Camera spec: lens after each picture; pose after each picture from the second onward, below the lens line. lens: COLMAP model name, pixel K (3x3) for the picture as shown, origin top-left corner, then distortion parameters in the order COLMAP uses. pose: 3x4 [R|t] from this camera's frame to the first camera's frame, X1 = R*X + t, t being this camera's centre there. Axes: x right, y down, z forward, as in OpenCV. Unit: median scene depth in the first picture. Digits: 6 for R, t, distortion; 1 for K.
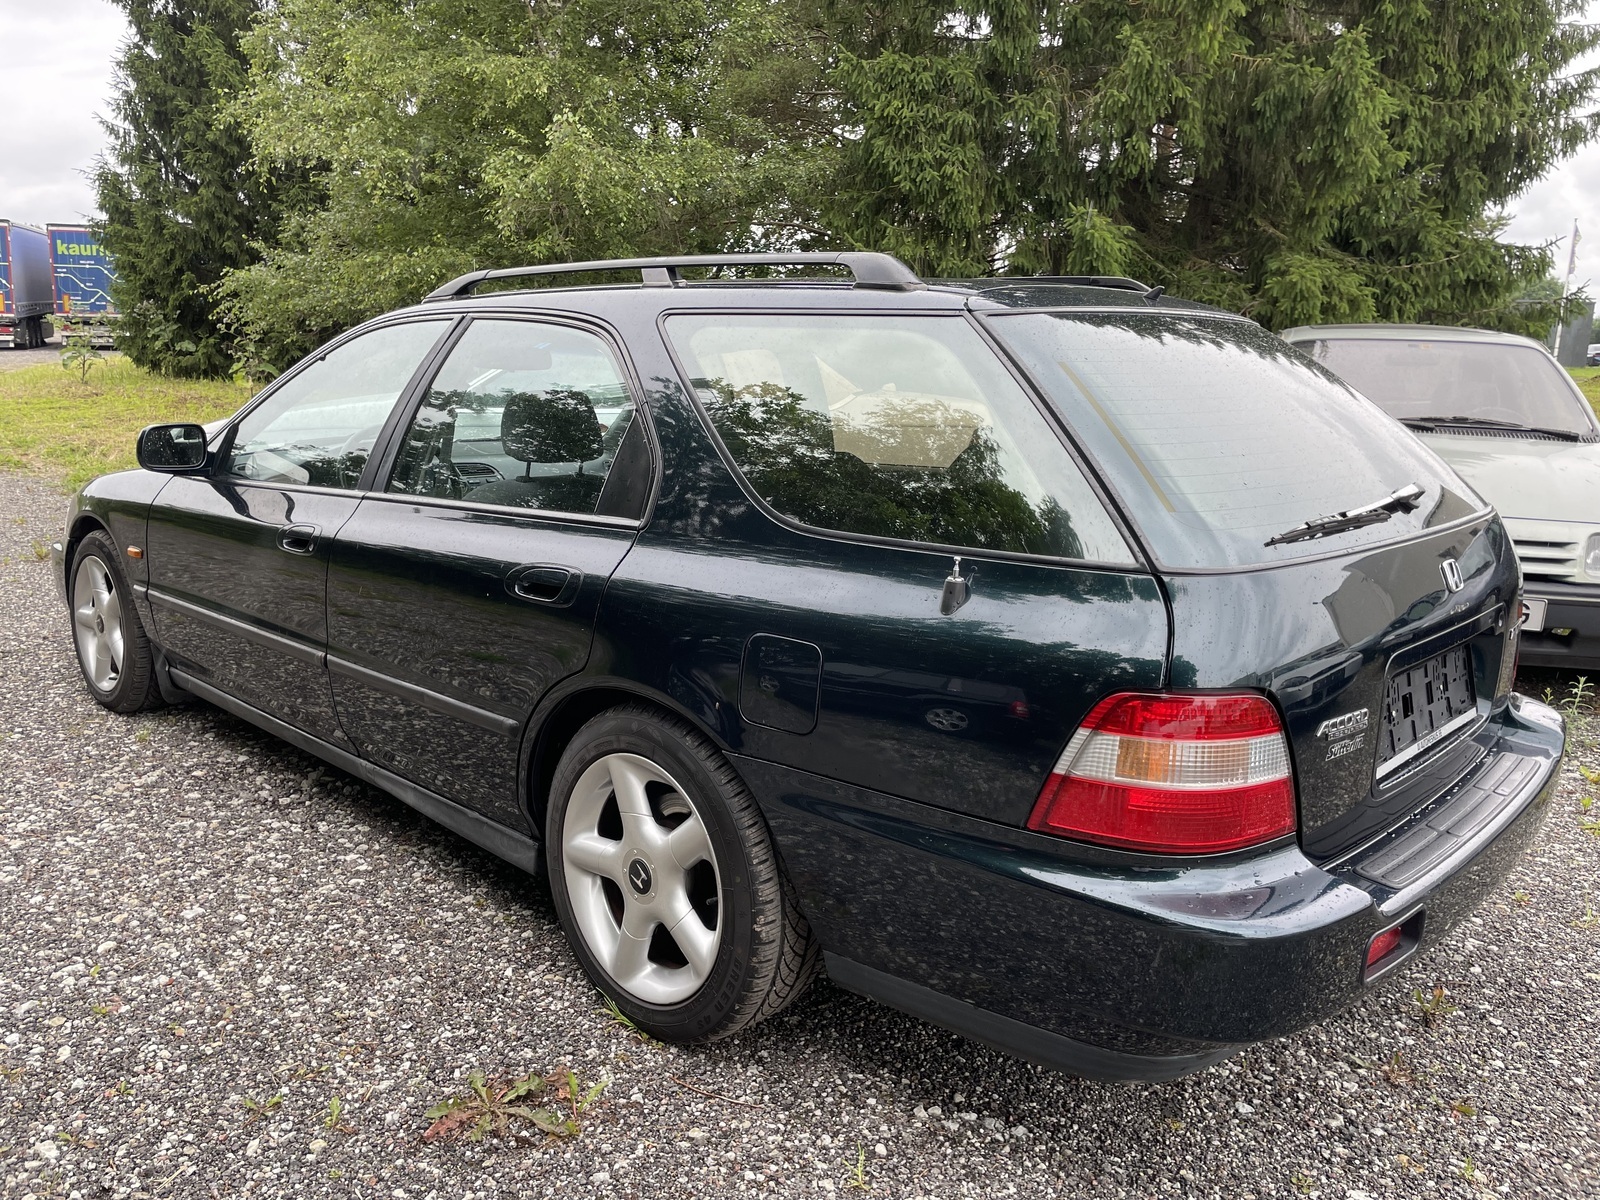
lens RADIAL K [[1215.6, 0, 800.0], [0, 1215.6, 600.0], [0, 0, 1]] dist [0.076294, -0.103299]
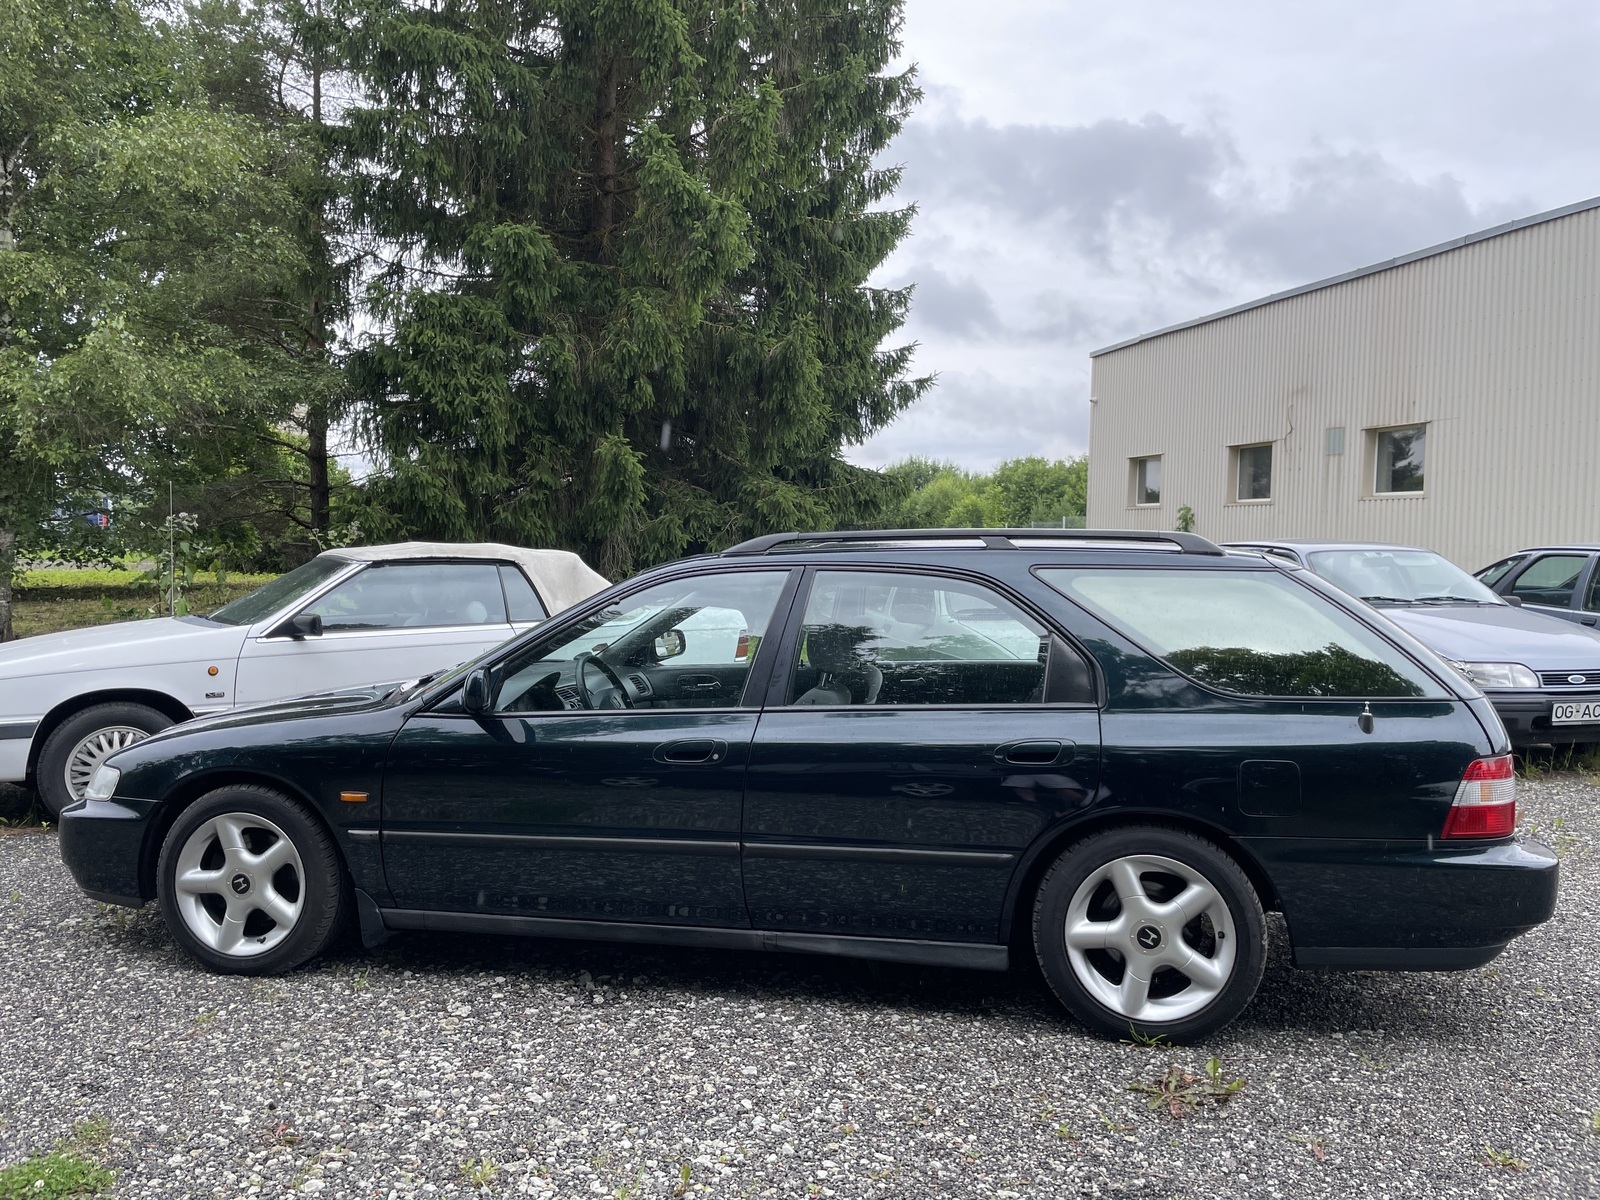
lens RADIAL K [[1215.6, 0, 800.0], [0, 1215.6, 600.0], [0, 0, 1]] dist [0.076294, -0.103299]
pose [[0.836673, -0.036319, 0.546498, -0.253350], [0.120175, 0.985657, -0.118480, -0.011119], [-0.534356, 0.164804, 0.829037, -0.018996]]
